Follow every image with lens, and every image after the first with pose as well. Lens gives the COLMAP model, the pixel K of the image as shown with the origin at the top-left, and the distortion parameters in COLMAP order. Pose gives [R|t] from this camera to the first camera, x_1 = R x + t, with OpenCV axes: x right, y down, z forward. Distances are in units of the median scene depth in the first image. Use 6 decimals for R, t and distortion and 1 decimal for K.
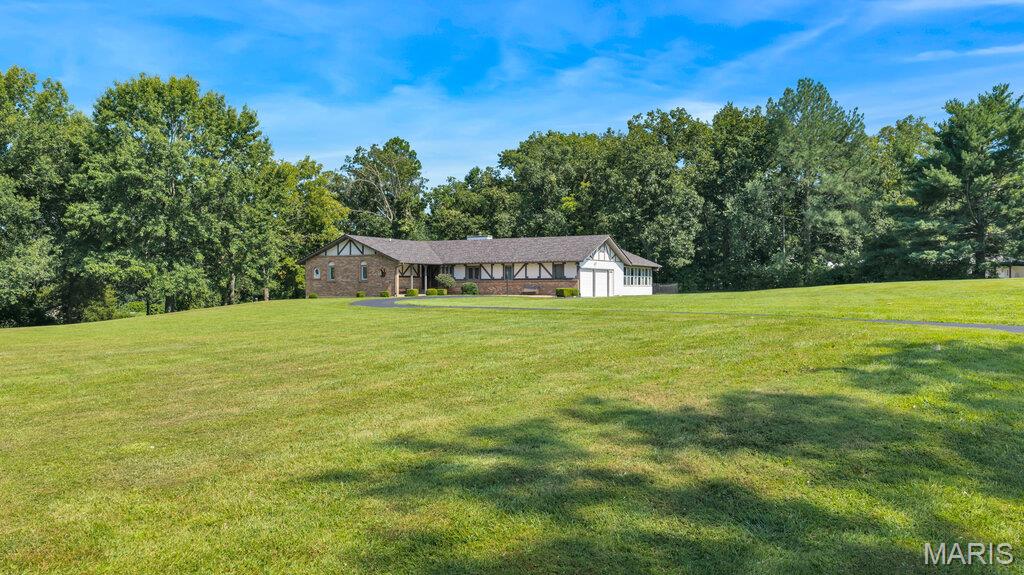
lens RADIAL K [[869.7, 0, 515.3], [0, 869.7, 288.3], [0, 0, 1]] dist [0.015626, -0.008854]
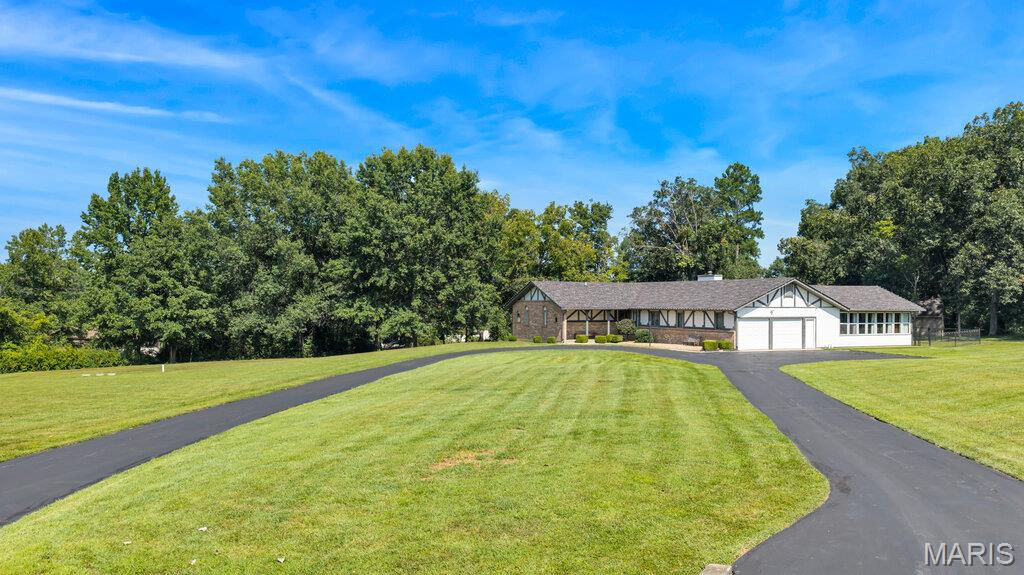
lens RADIAL K [[869.7, 0, 512.5], [0, 869.7, 294.1], [0, 0, 1]] dist [0.015626, -0.008854]
pose [[0.811922, 0.001363, -0.583764, 0.384548], [-0.005055, 0.999976, -0.004695, -0.039790], [0.583743, 0.006763, 0.811910, 0.133728]]
